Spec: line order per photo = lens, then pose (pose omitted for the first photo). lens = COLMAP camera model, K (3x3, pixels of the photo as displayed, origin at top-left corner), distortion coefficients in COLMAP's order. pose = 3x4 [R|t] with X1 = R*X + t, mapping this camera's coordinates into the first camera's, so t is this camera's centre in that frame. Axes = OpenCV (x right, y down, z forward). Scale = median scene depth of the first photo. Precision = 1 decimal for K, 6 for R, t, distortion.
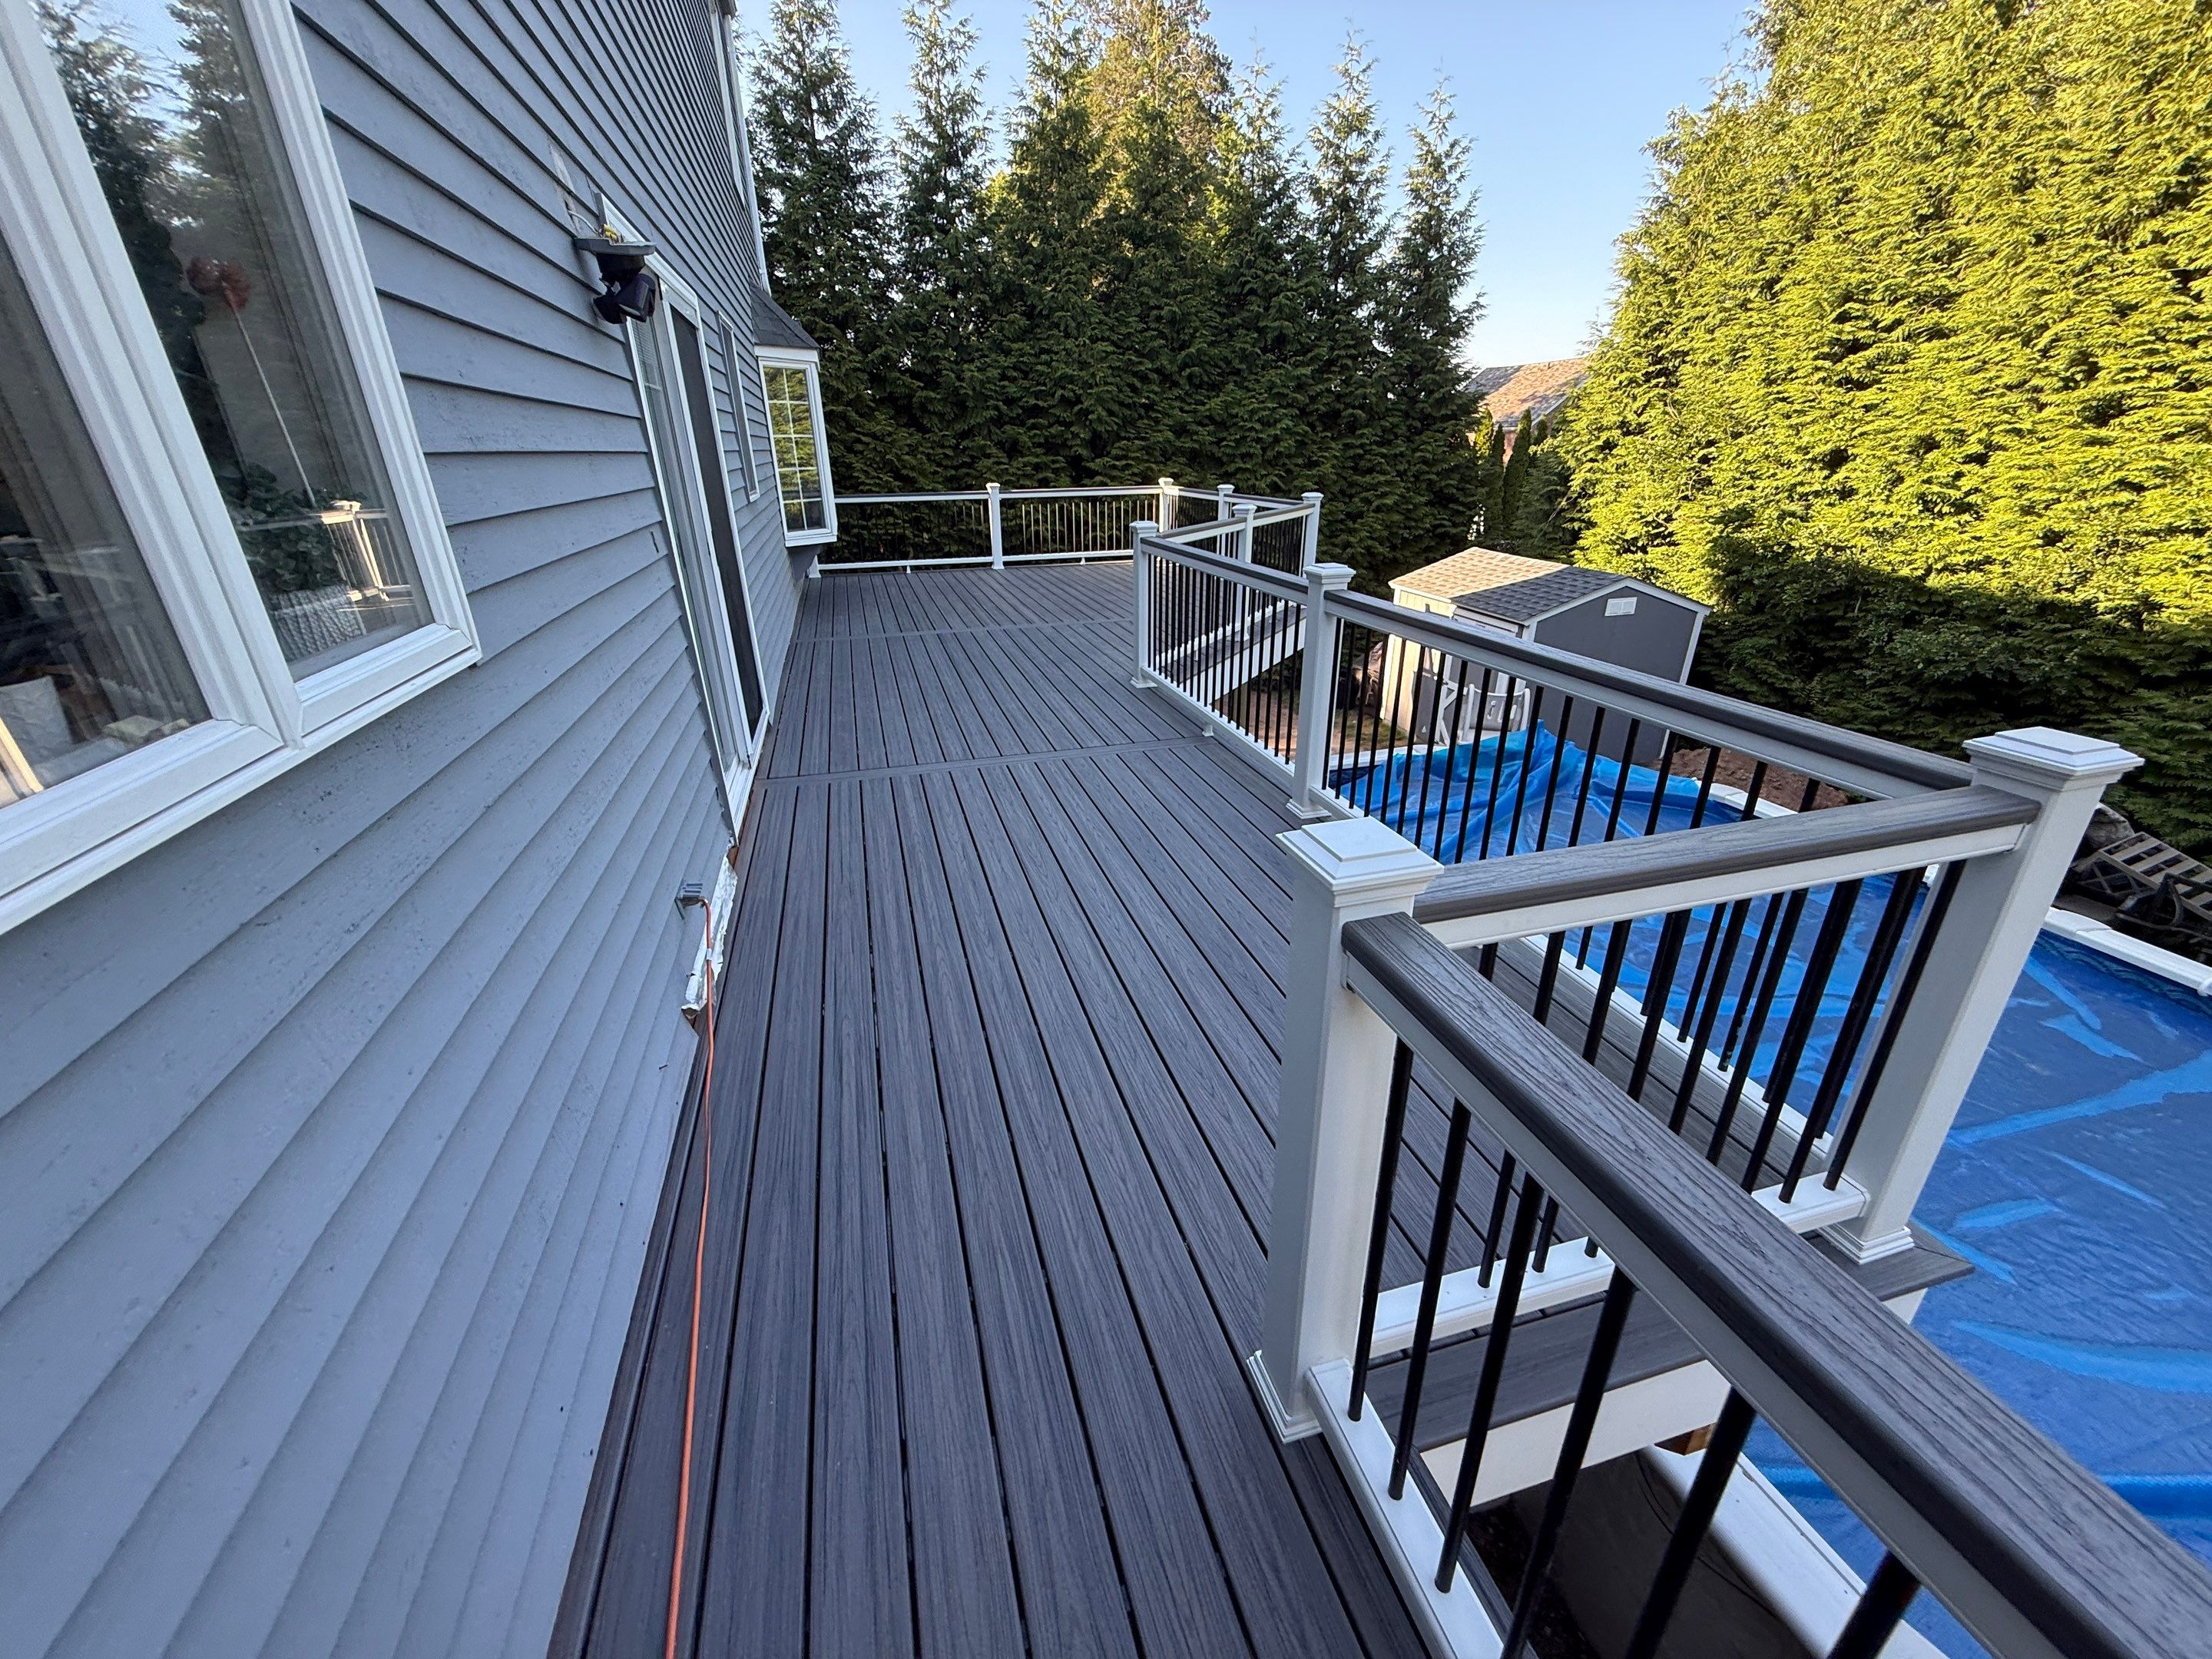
lens RADIAL K [[886.1, 0, 1100.0], [0, 886.1, 825.0], [0, 0, 1]] dist [-0.001138, 0.000333]
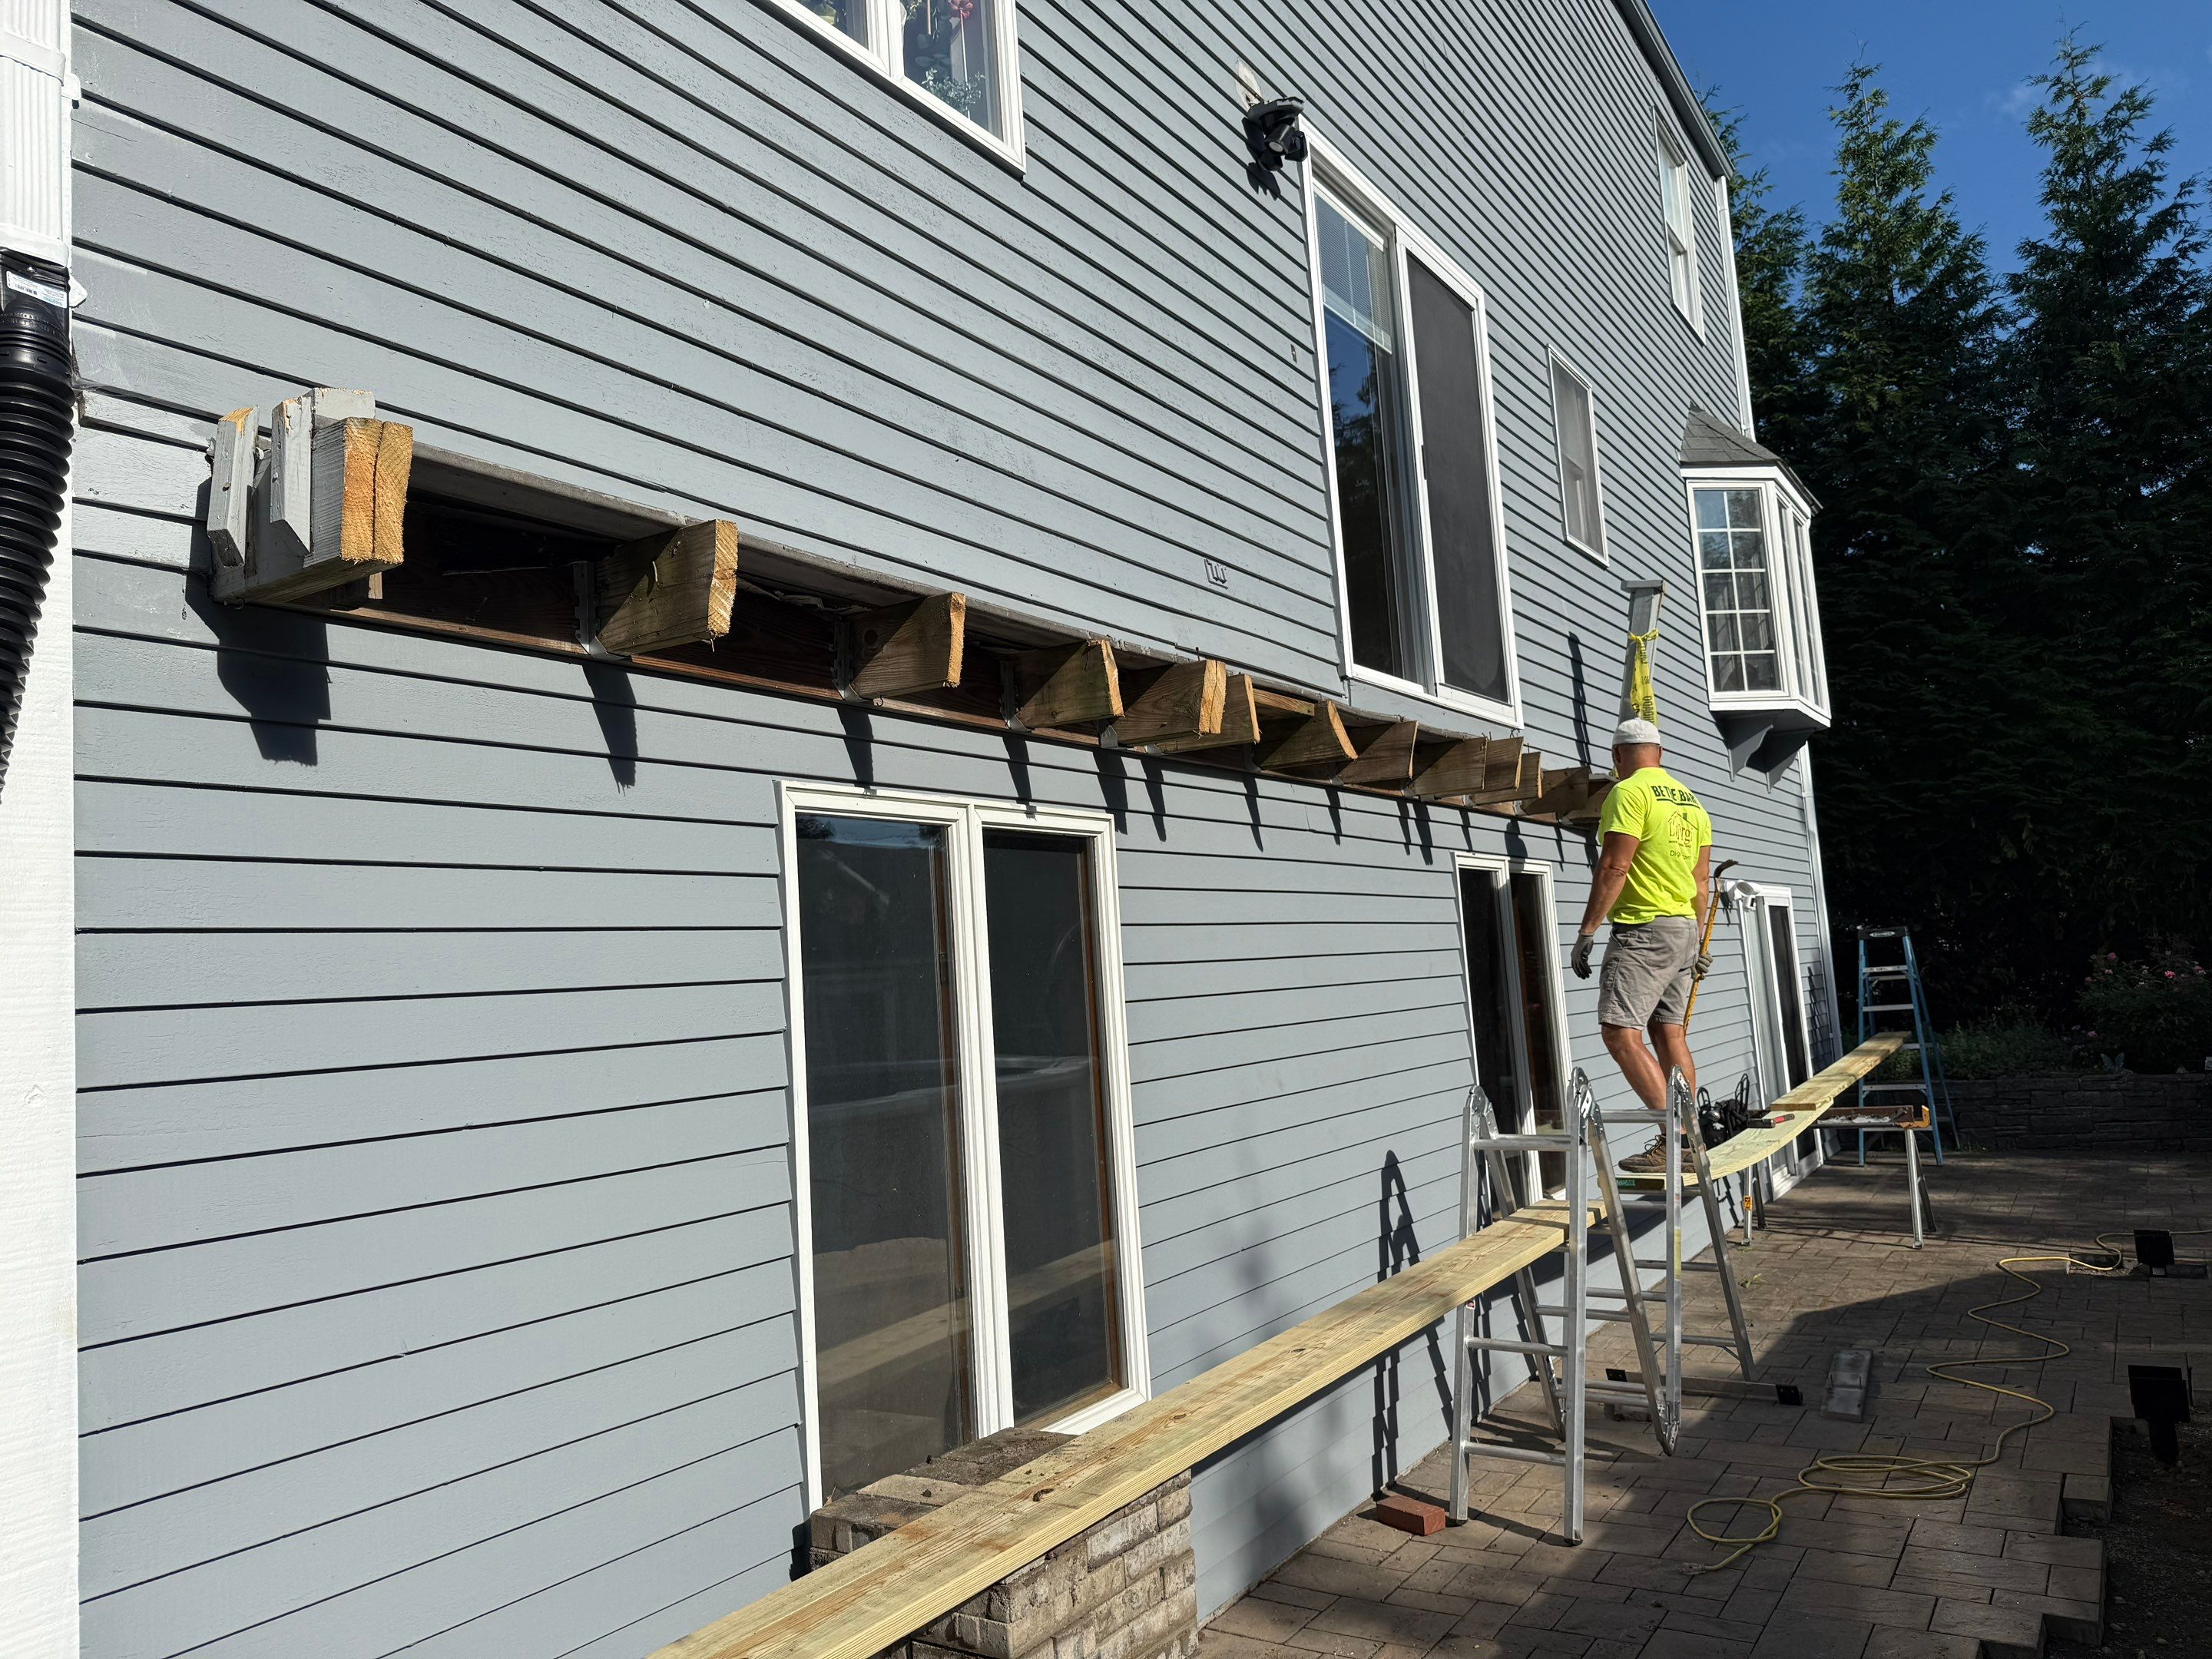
lens RADIAL K [[1558.7, 0, 1106.0], [0, 1558.7, 829.5], [0, 0, 1]] dist [-0.003158, -0.000931]
pose [[0.656075, -0.109786, -0.746668, 0.157656], [-0.243875, 0.905442, -0.347418, 0.206662], [0.714206, 0.410026, 0.567264, -0.004784]]
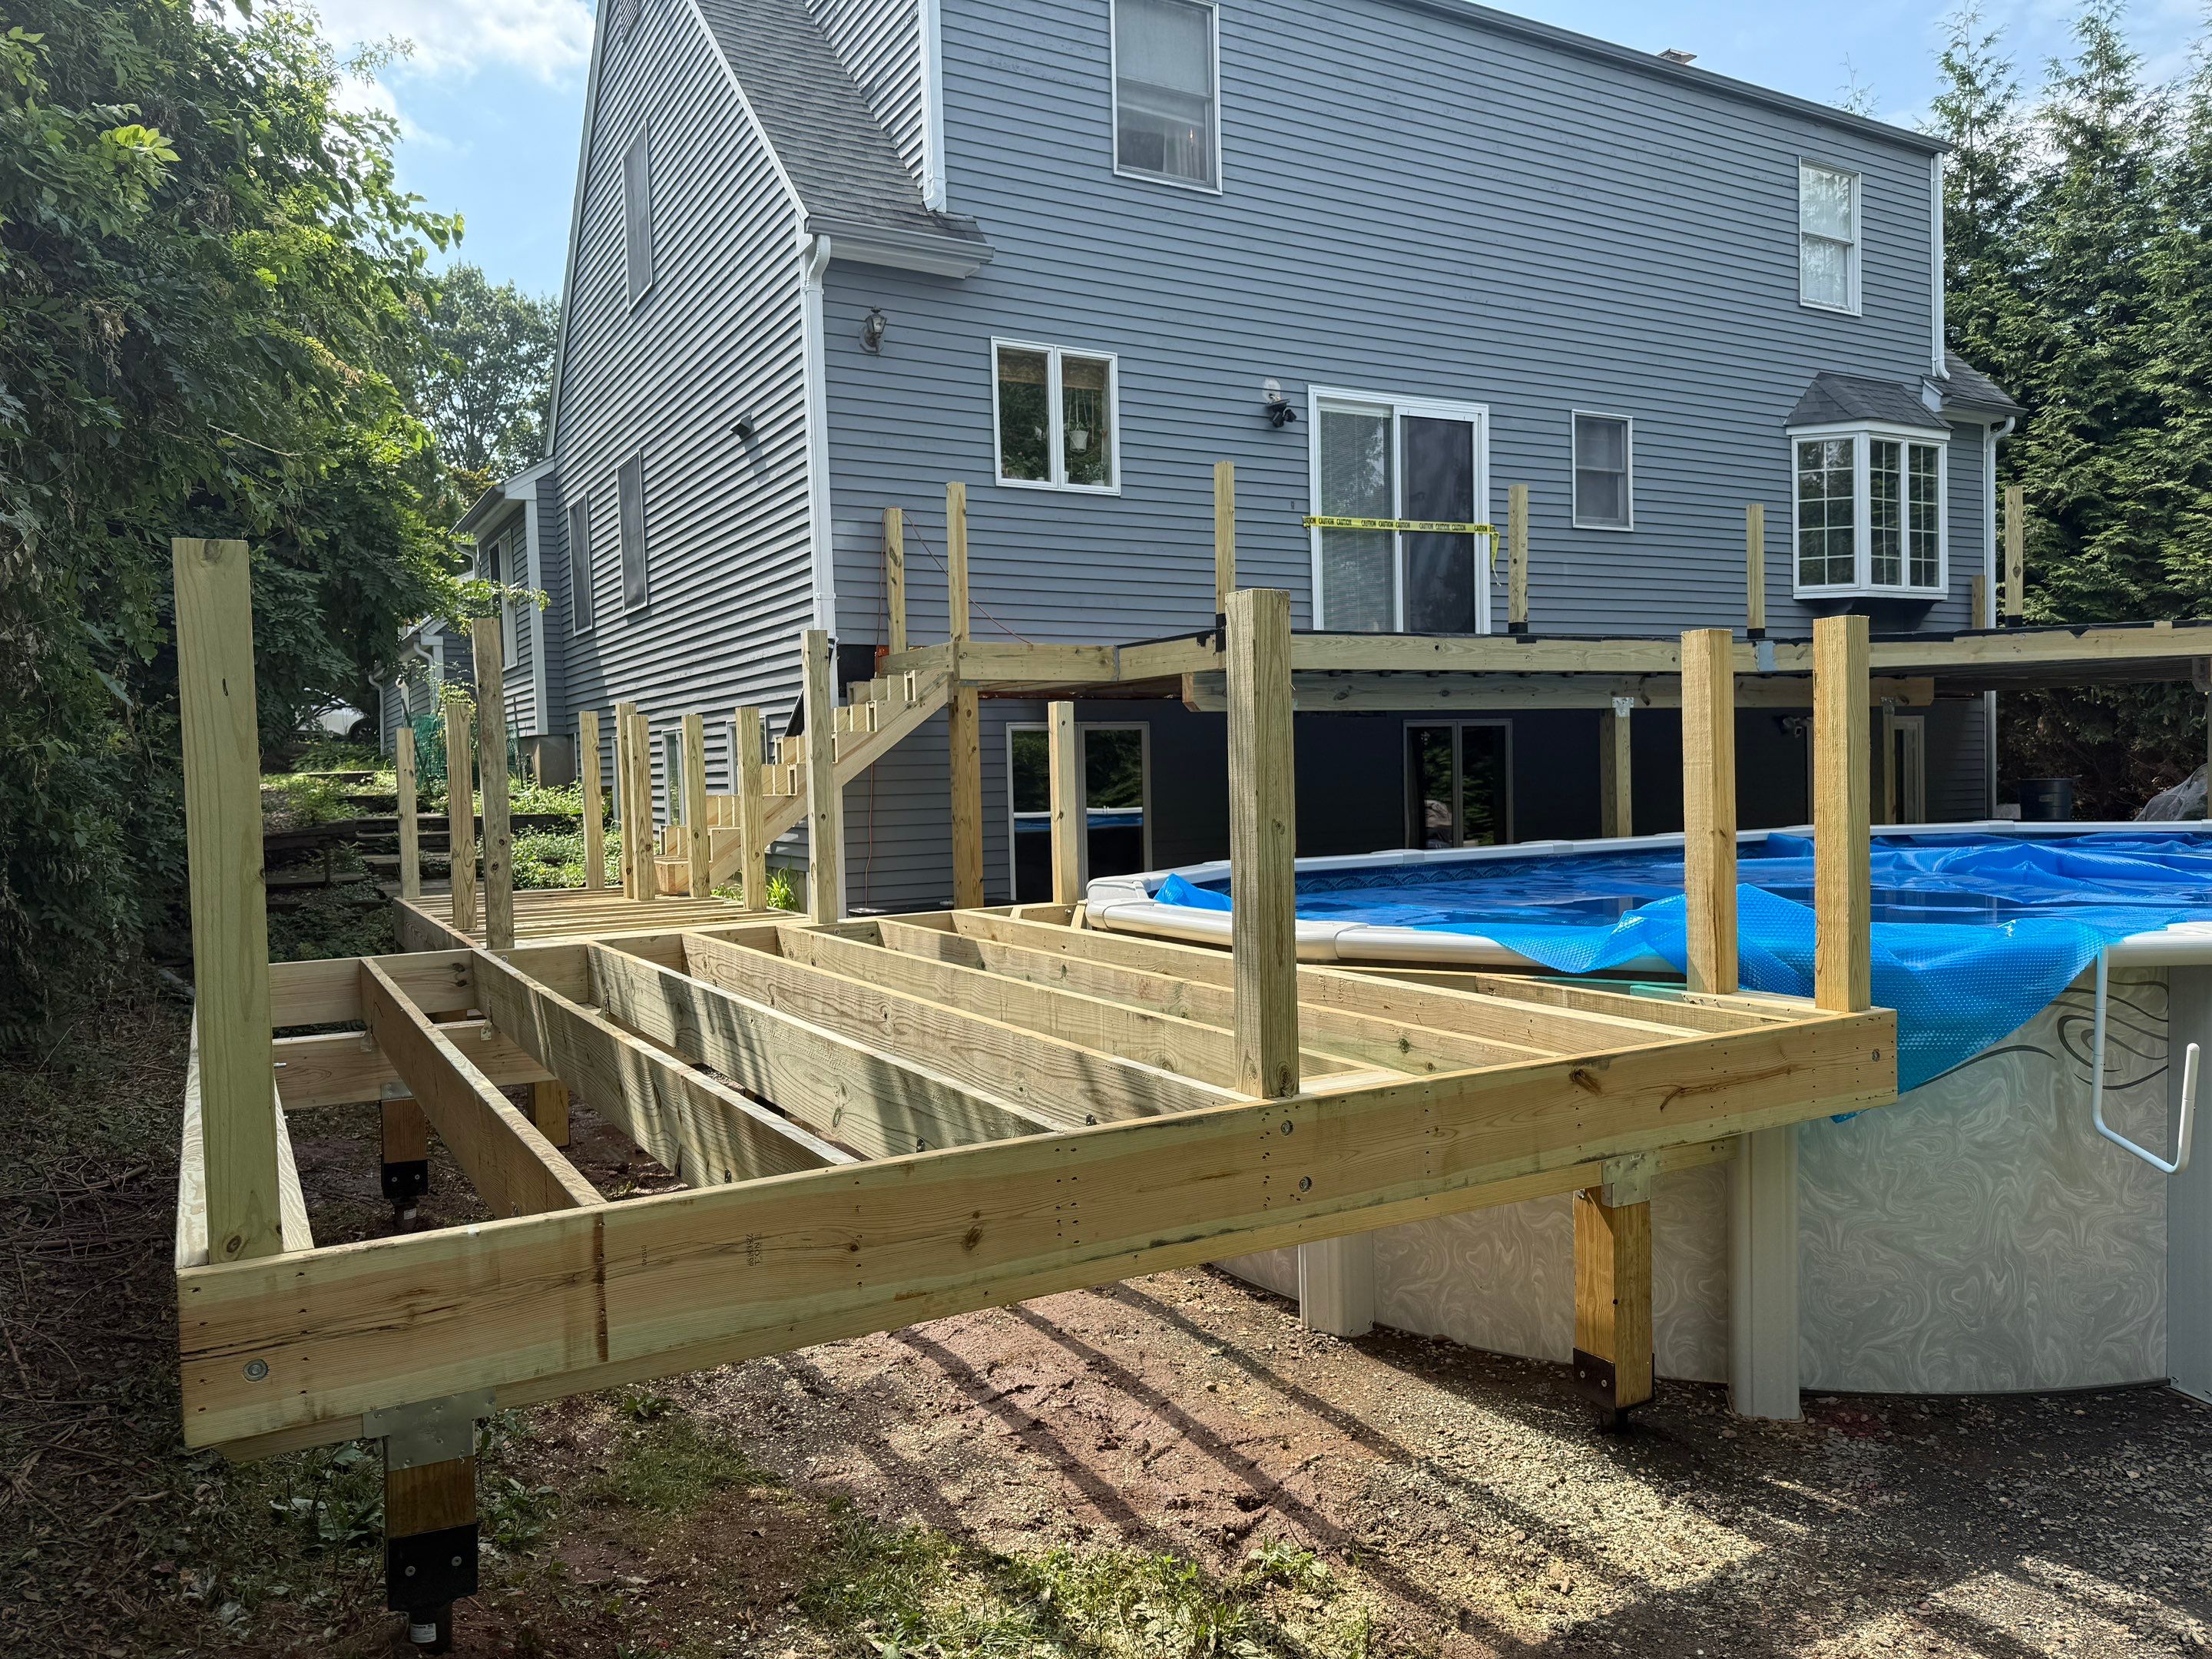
lens RADIAL K [[1558.5, 0, 1106.0], [0, 1558.5, 829.5], [0, 0, 1]] dist [0.042590, -0.052729]
pose [[0.249148, 0.041073, -0.967594, 0.800660], [-0.361786, 0.930716, -0.053650, 0.211620], [0.898352, 0.363429, 0.246746, -0.051406]]
